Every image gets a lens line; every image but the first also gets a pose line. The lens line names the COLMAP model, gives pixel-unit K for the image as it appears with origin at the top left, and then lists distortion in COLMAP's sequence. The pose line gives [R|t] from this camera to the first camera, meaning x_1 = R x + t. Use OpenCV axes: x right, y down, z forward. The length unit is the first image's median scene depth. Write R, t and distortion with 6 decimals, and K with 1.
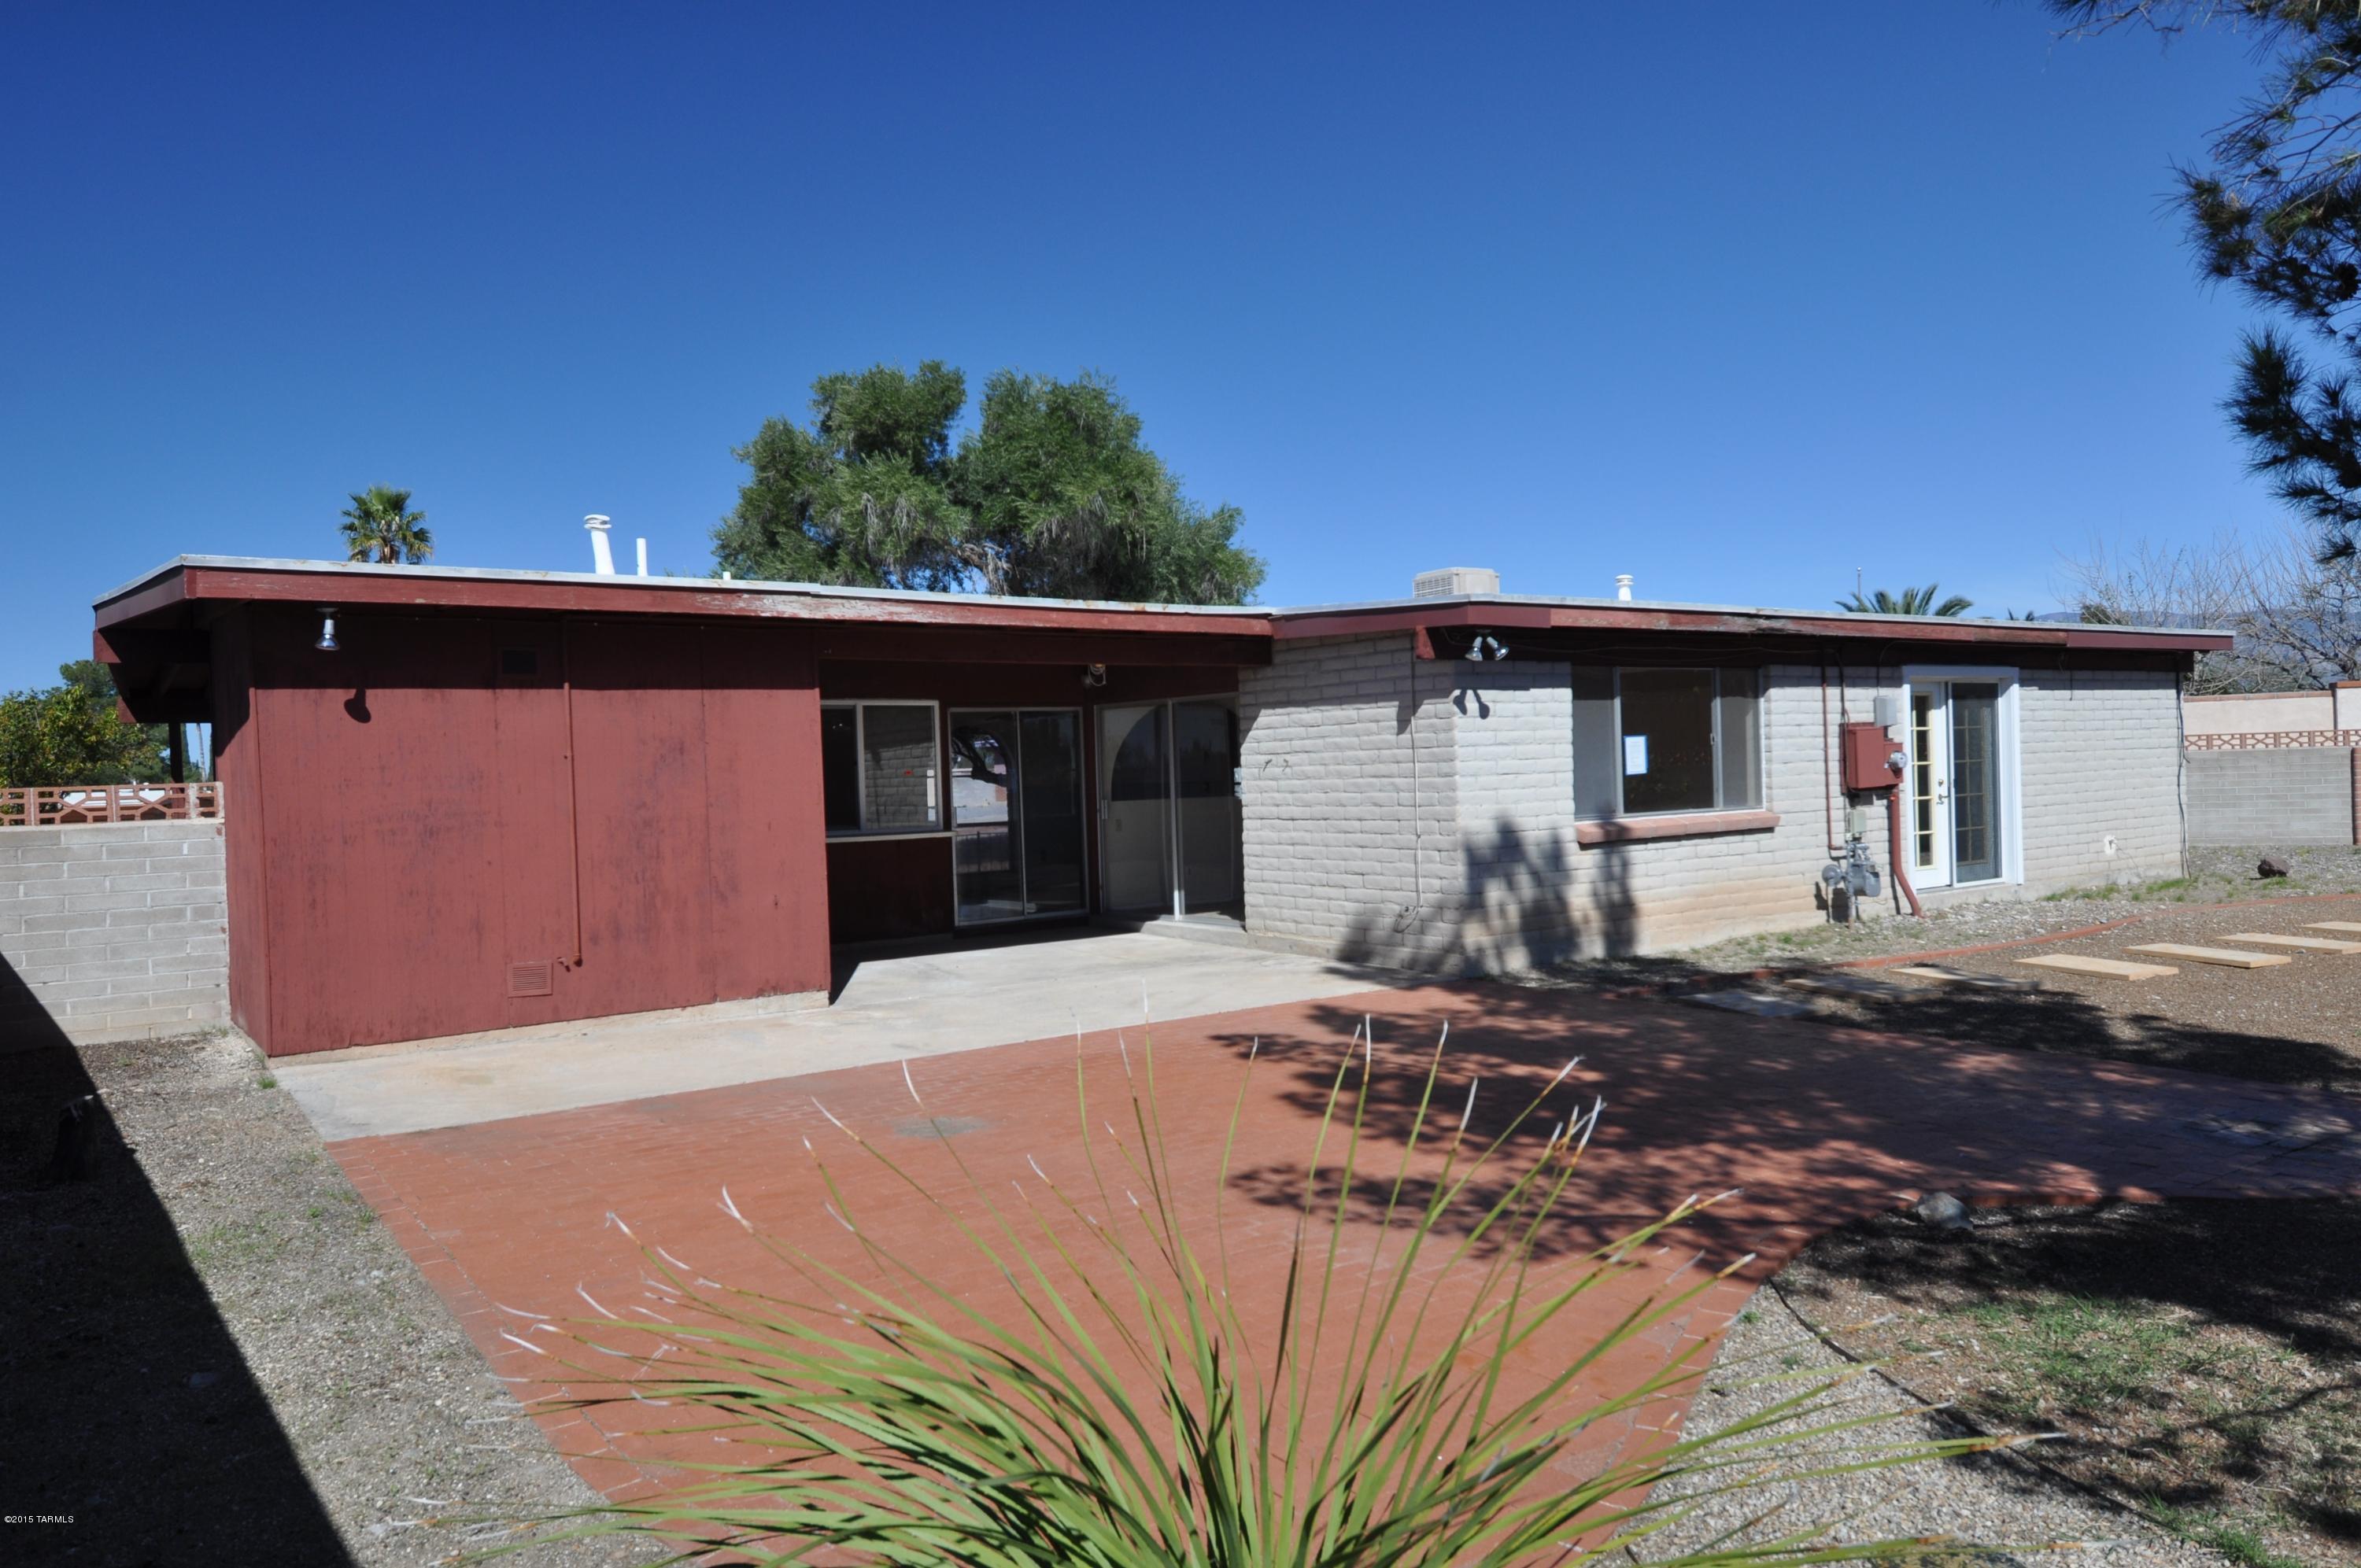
lens RADIAL K [[1605.0, 0, 1172.8], [0, 1605.0, 789.1], [0, 0, 1]] dist [0.002644, -0.011505]
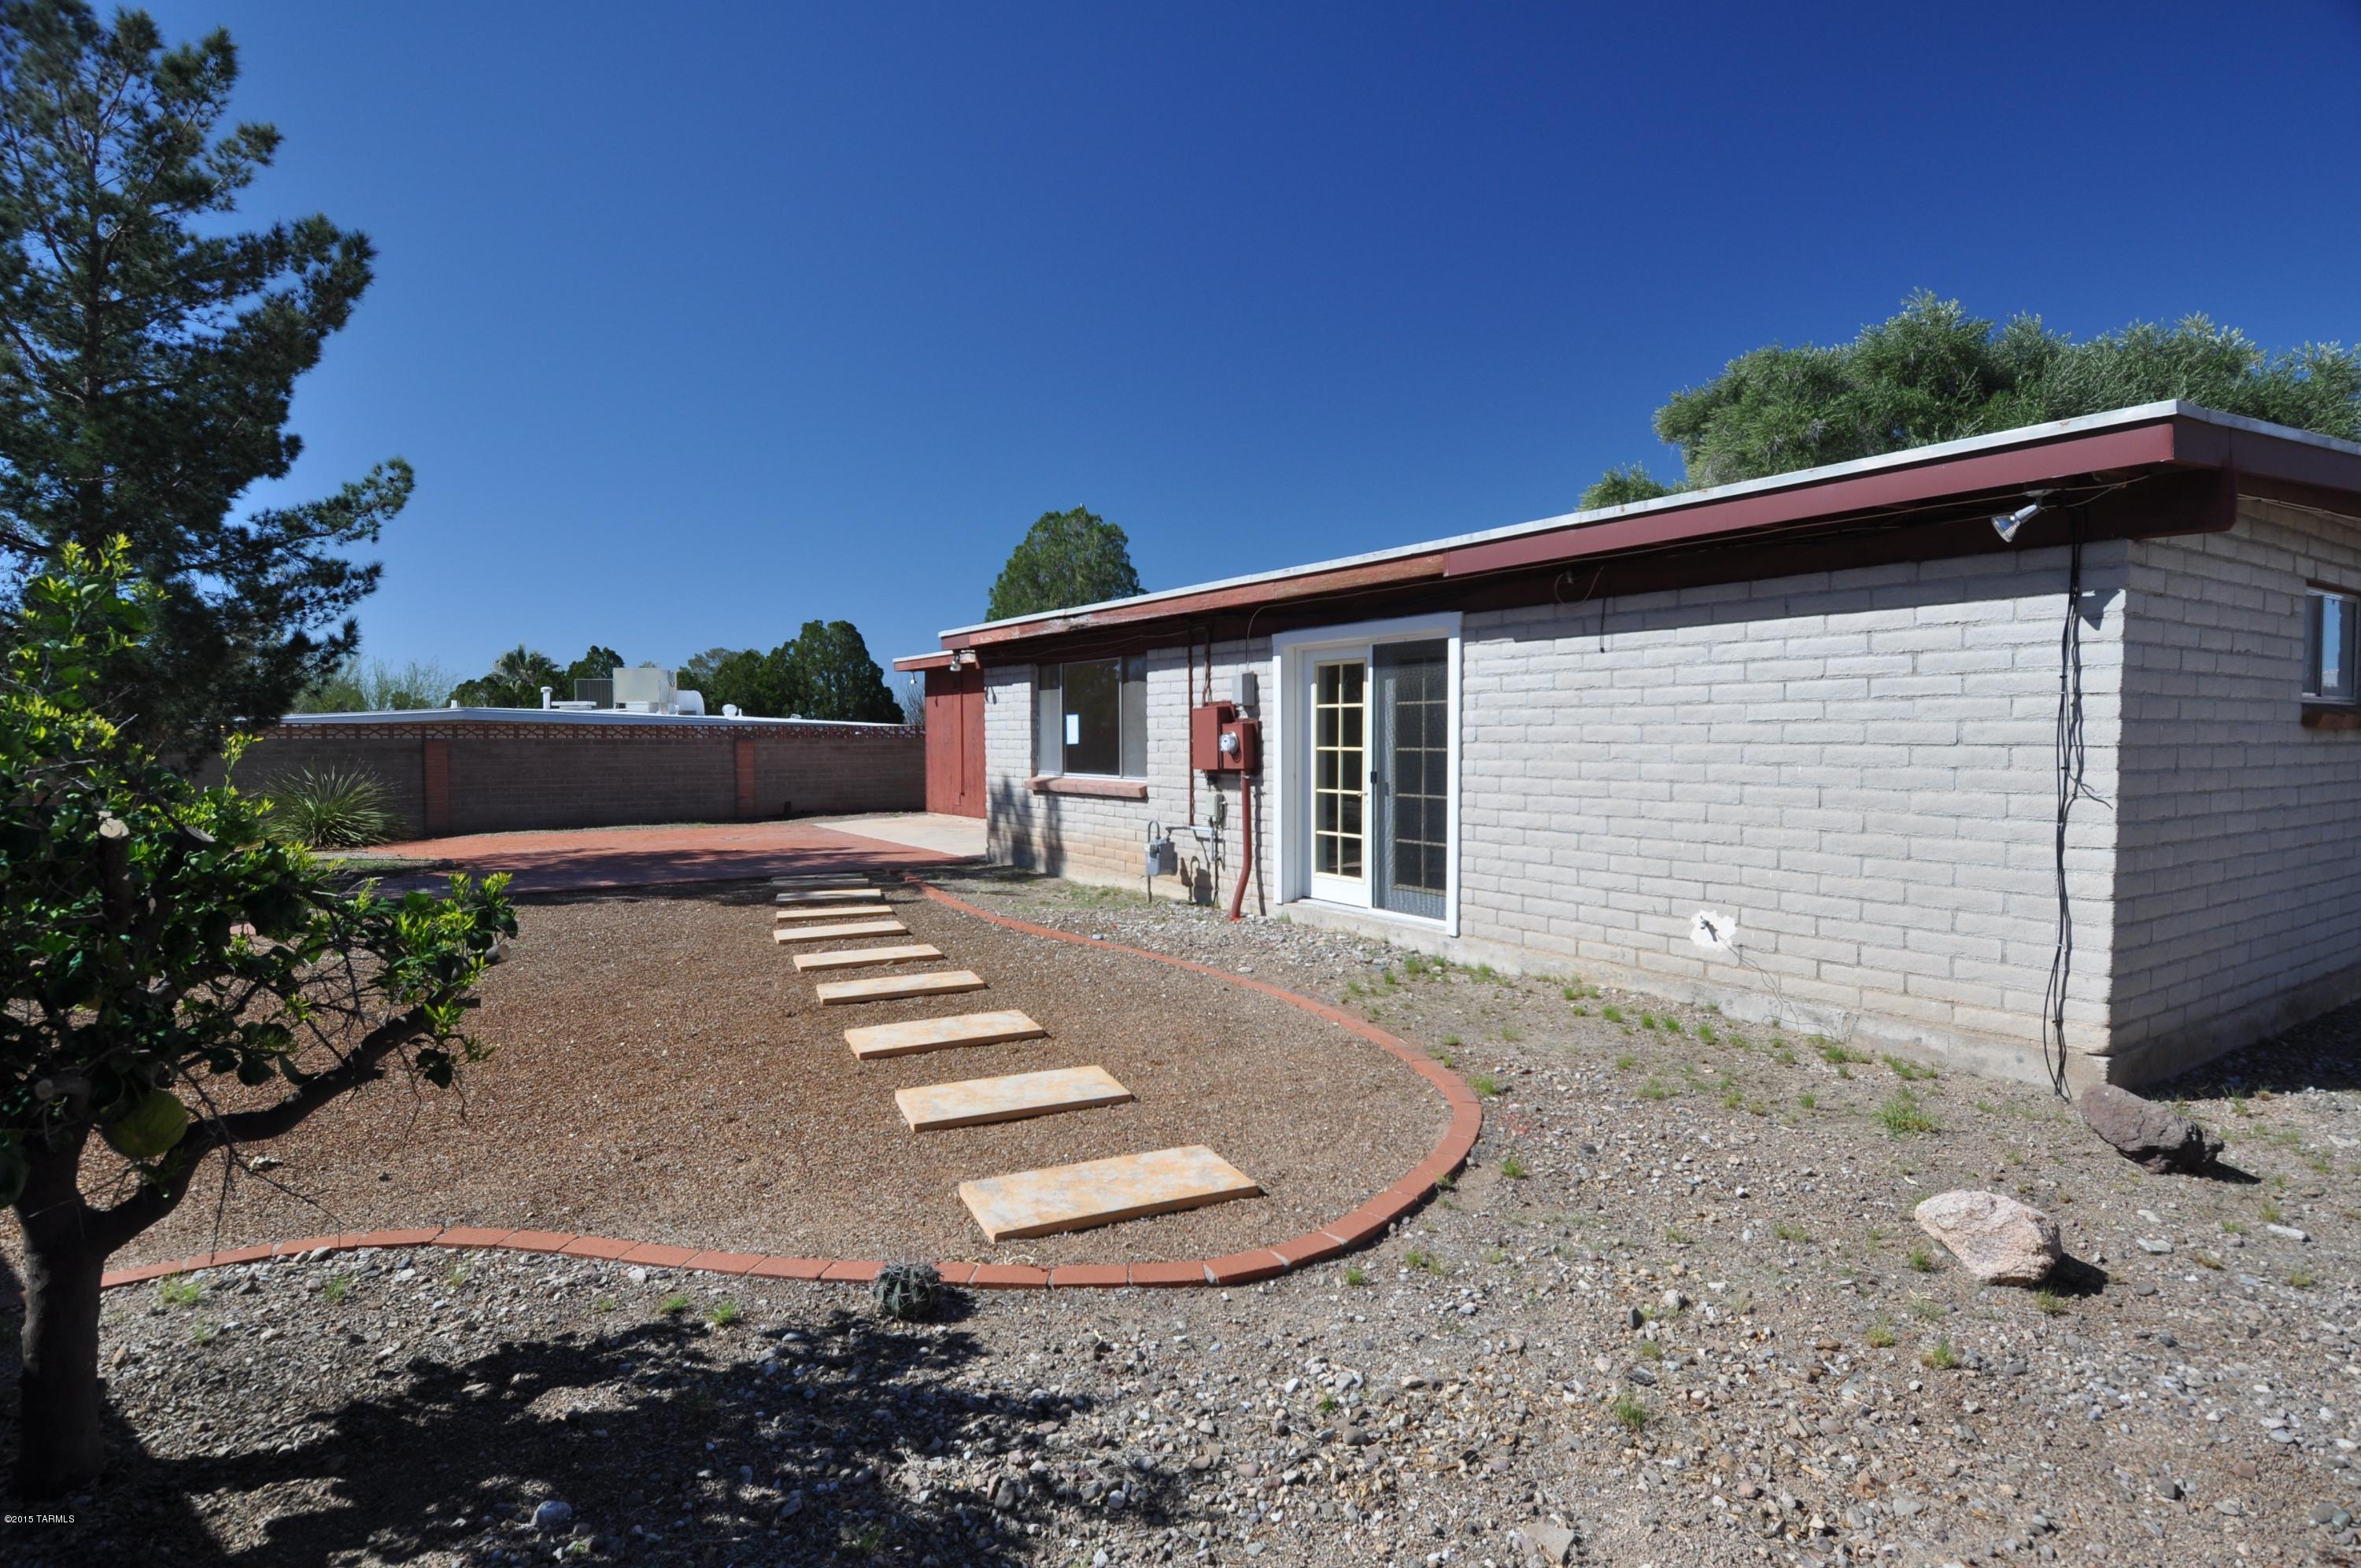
lens RADIAL K [[1211.1, 0, 1182.4], [0, 1211.1, 788.3], [0, 0, 1]] dist [-0.001612, -0.020186]
pose [[-0.034734, 0.078186, -0.996334, 1.130618], [-0.007102, 0.996891, 0.078477, -0.045751], [0.999371, 0.009801, -0.034071, 0.989722]]
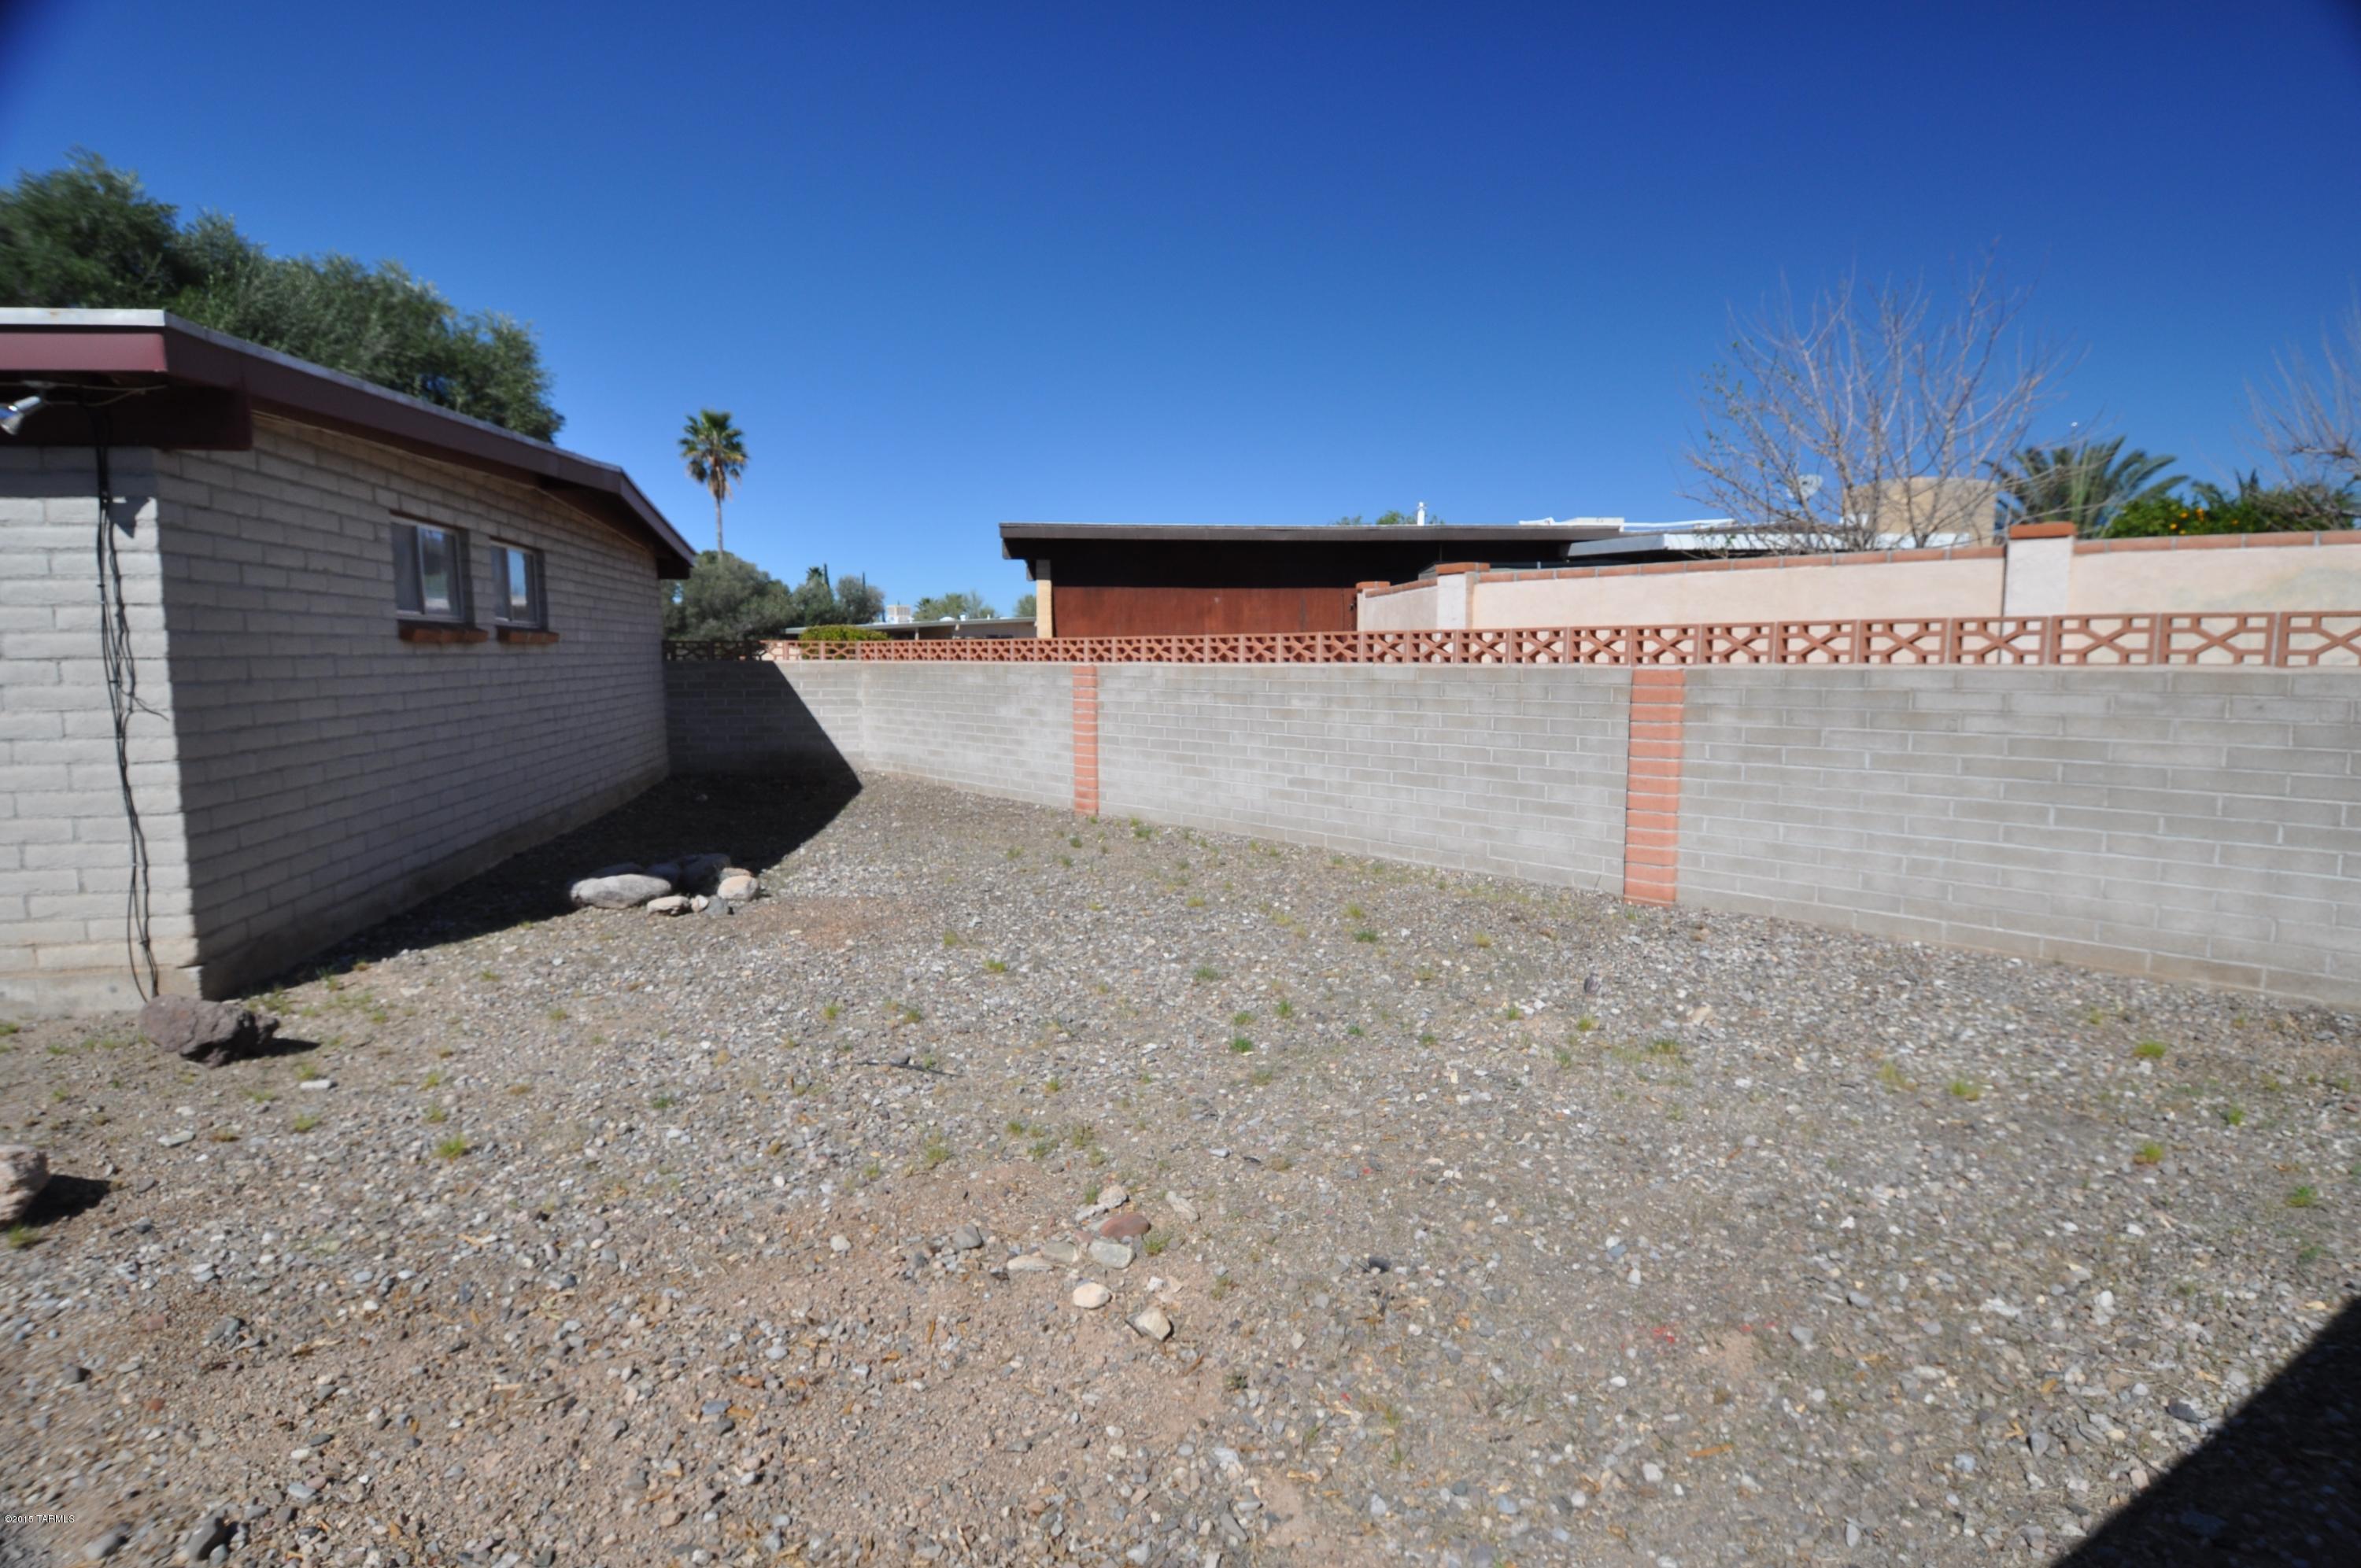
lens RADIAL K [[1211.1, 0, 1187.5], [0, 1211.1, 786.8], [0, 0, 1]] dist [-0.001612, -0.020186]
pose [[0.920927, 0.071876, -0.383050, 1.178910], [-0.029450, 0.992871, 0.115501, -0.044123], [0.388621, -0.095087, 0.916478, 1.042348]]
